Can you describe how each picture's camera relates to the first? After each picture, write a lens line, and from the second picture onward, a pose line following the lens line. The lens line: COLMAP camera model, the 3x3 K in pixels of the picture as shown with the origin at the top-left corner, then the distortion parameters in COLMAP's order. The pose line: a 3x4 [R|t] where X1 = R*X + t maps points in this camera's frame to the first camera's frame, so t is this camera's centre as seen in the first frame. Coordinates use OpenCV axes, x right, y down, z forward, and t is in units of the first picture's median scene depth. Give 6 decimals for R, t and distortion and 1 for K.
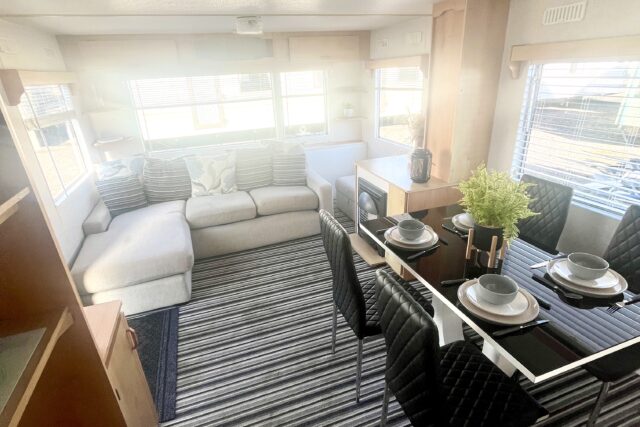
lens RADIAL K [[343.2, 0, 320.8], [0, 343.2, 214.7], [0, 0, 1]] dist [0.001190, -0.001621]
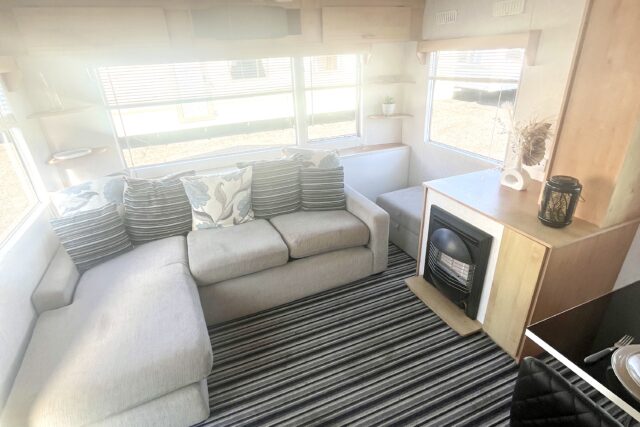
lens RADIAL K [[343.2, 0, 318.5], [0, 343.2, 214.3], [0, 0, 1]] dist [0.001190, -0.001621]
pose [[0.998712, -0.020064, 0.046598, -0.147562], [0.018290, 0.999104, 0.038179, -0.111764], [-0.047322, -0.037277, 0.998184, 0.270397]]
